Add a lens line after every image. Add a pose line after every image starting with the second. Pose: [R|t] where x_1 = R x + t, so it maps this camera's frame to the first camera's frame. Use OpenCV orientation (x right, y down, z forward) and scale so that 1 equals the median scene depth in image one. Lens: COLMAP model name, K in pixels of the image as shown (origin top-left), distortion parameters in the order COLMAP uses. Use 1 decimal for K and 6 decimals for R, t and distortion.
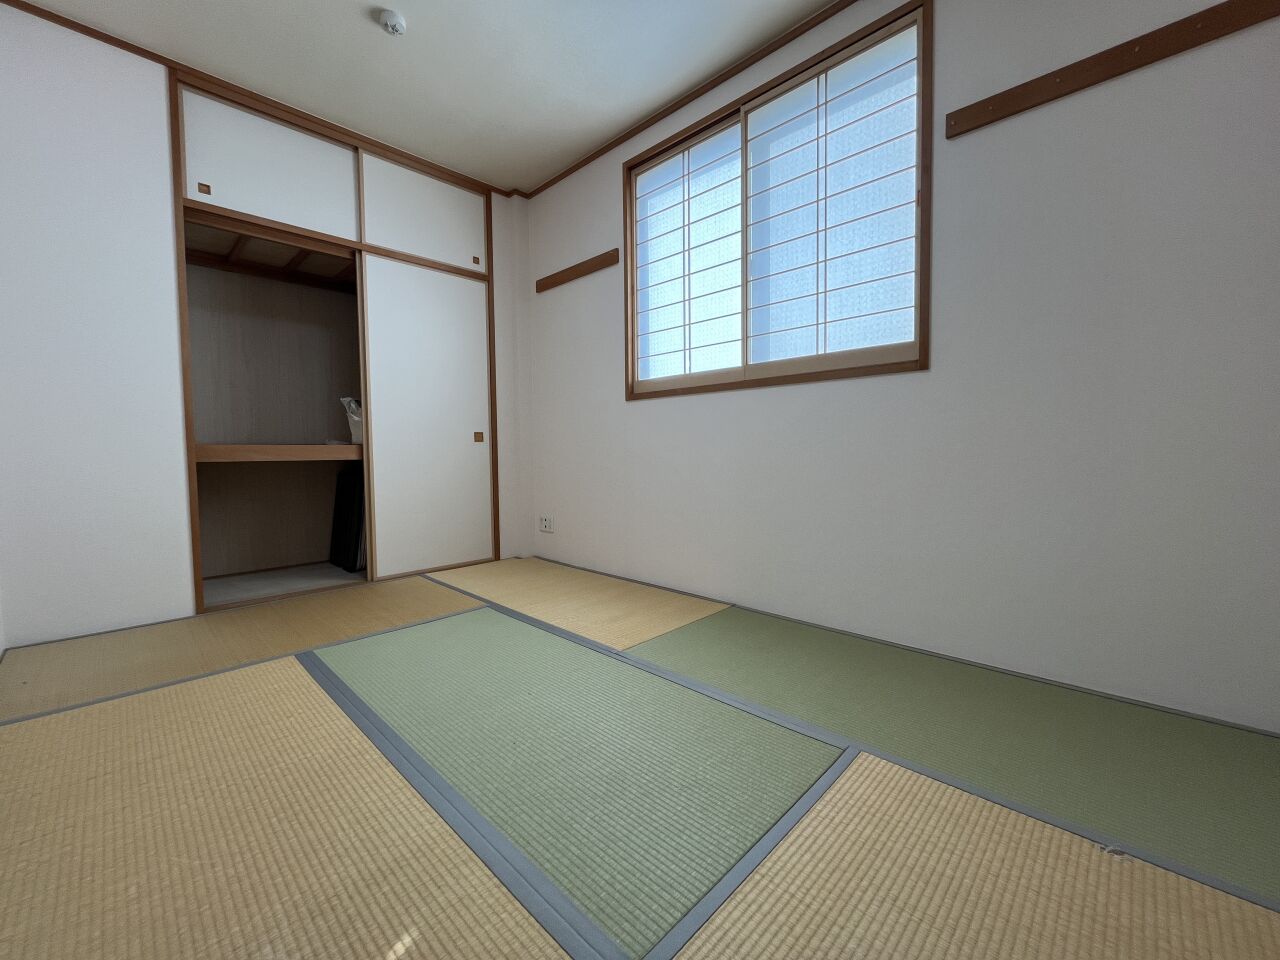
lens RADIAL K [[519.1, 0, 636.0], [0, 519.1, 477.6], [0, 0, 1]] dist [0.003866, -0.000830]
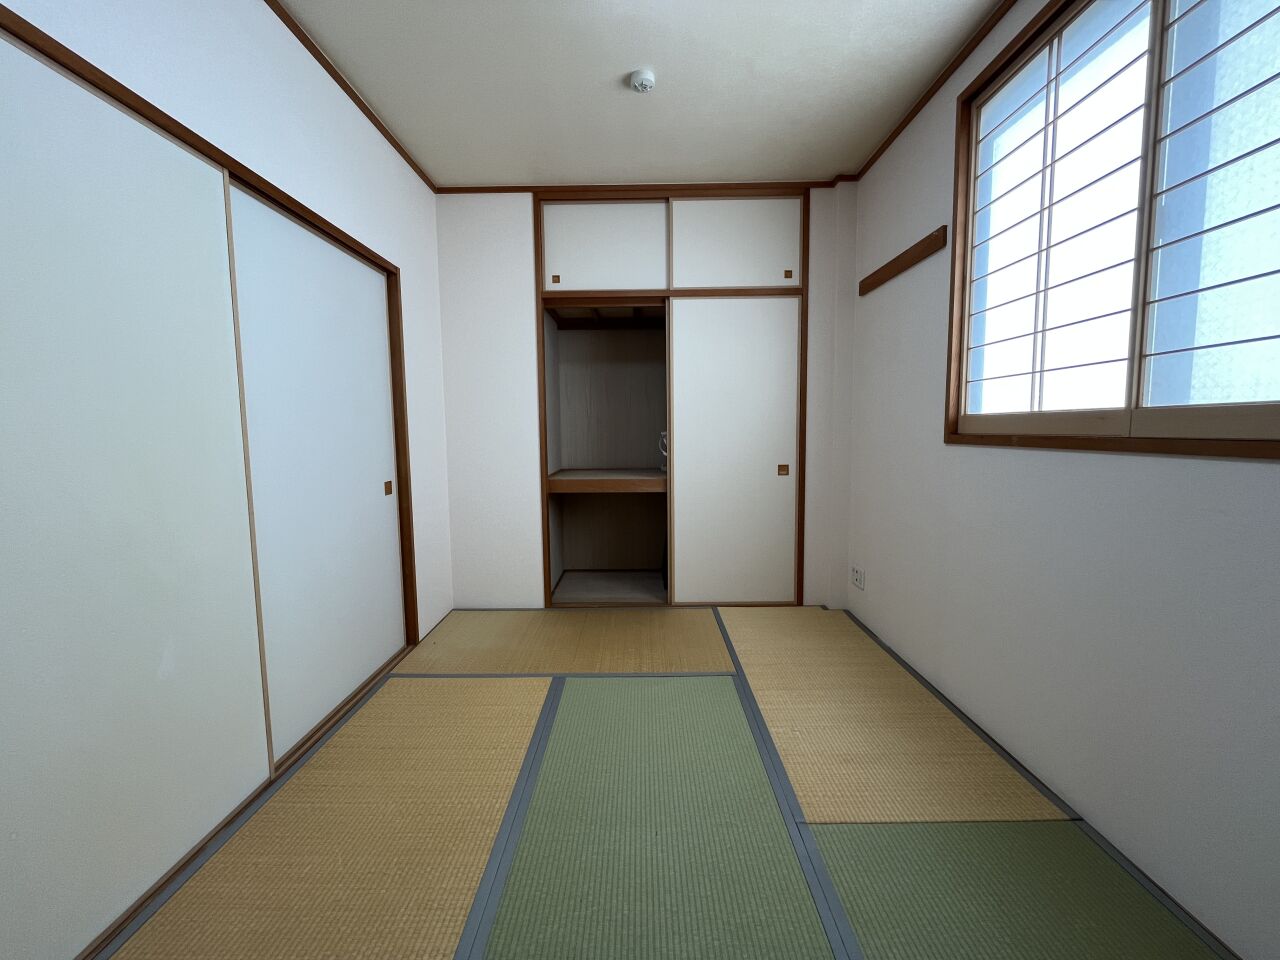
lens RADIAL K [[519.1, 0, 639.1], [0, 519.1, 476.2], [0, 0, 1]] dist [0.003866, -0.000830]
pose [[0.697341, 0.068652, -0.713444, 0.206528], [-0.035108, 0.997479, 0.061668, -0.137116], [0.715880, -0.017956, 0.697993, 0.216593]]
